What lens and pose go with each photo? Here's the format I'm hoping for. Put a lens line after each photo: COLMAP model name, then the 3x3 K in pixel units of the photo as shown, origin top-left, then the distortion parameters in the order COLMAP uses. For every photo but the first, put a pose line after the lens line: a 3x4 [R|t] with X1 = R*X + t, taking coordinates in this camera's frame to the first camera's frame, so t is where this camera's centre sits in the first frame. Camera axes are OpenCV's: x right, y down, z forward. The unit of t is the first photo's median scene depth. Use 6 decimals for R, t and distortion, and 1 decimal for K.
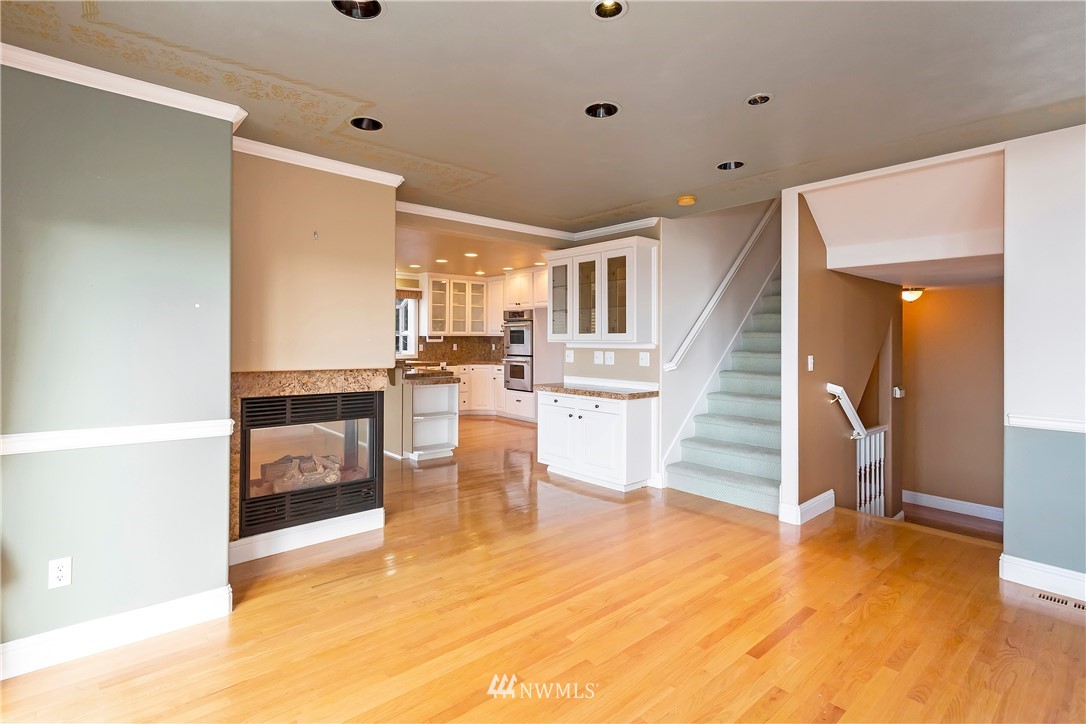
lens RADIAL K [[515.7, 0, 539.7], [0, 515.7, 335.5], [0, 0, 1]] dist [-0.000425, -0.000093]
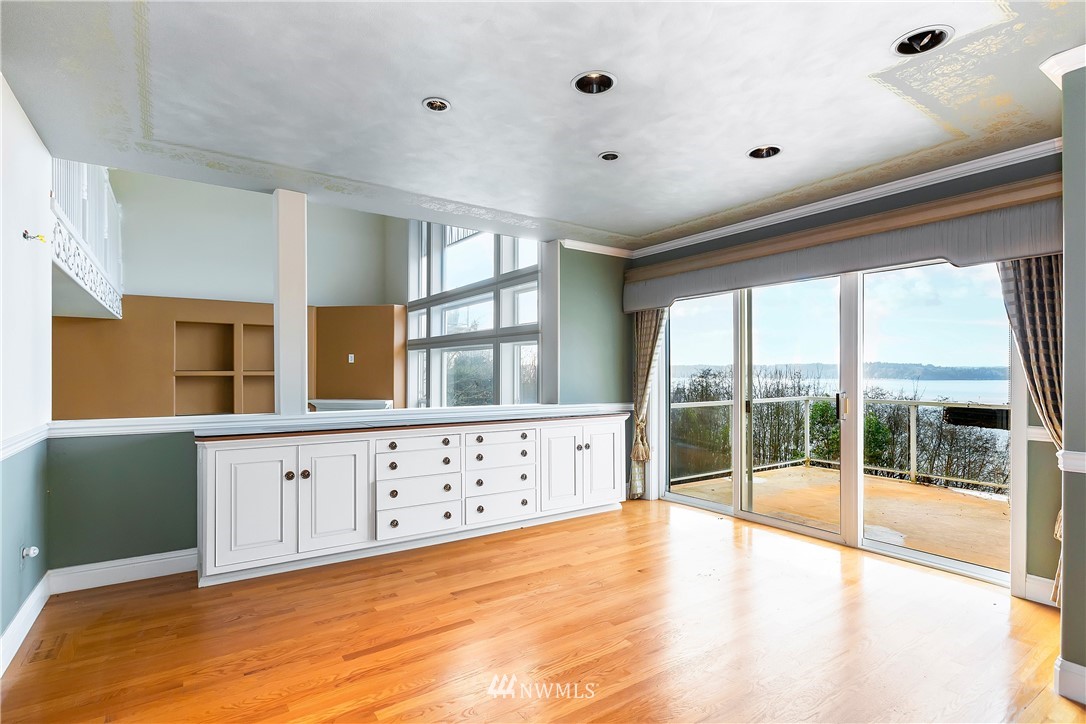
lens RADIAL K [[529.2, 0, 543.9], [0, 529.2, 378.8], [0, 0, 1]] dist [-0.000130, -0.000019]
pose [[-0.993130, -0.009918, 0.116593, 0.026973], [-0.009831, 0.999951, 0.001323, 0.015566], [-0.116600, 0.000168, -0.993179, 0.517249]]
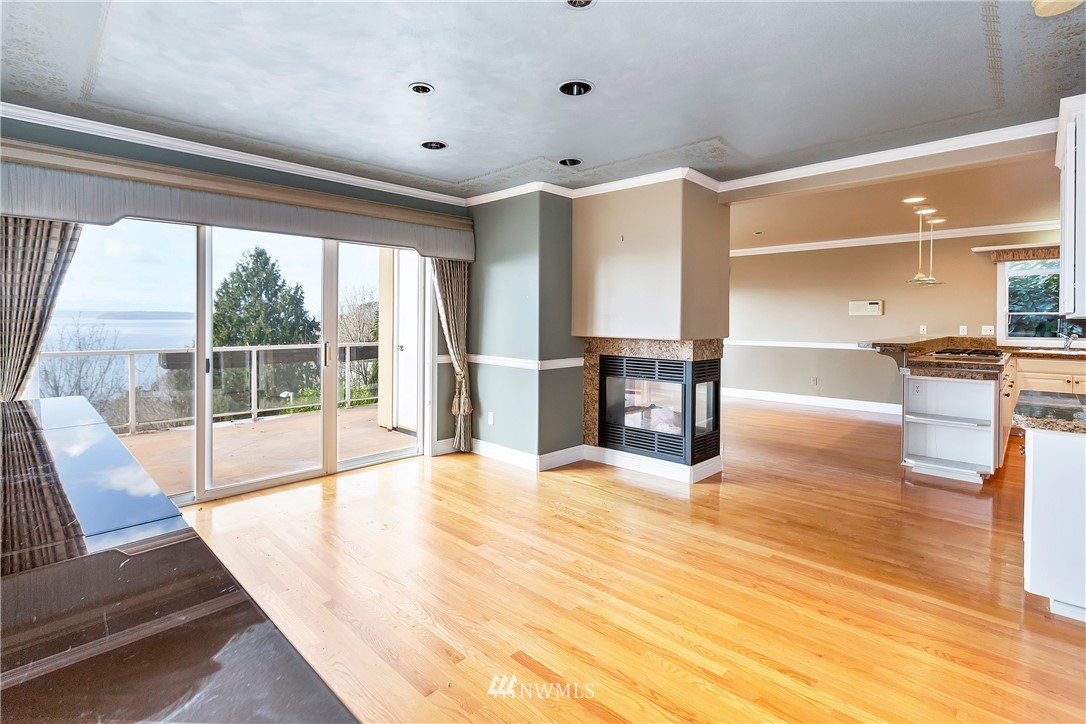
lens RADIAL K [[522.3, 0, 528.8], [0, 522.3, 318.3], [0, 0, 1]] dist [-0.001198, -0.000147]
pose [[0.080977, -0.007662, -0.996687, 0.316986], [0.004420, 0.999963, -0.007328, 0.008399], [0.996706, -0.003812, 0.081008, 0.225396]]
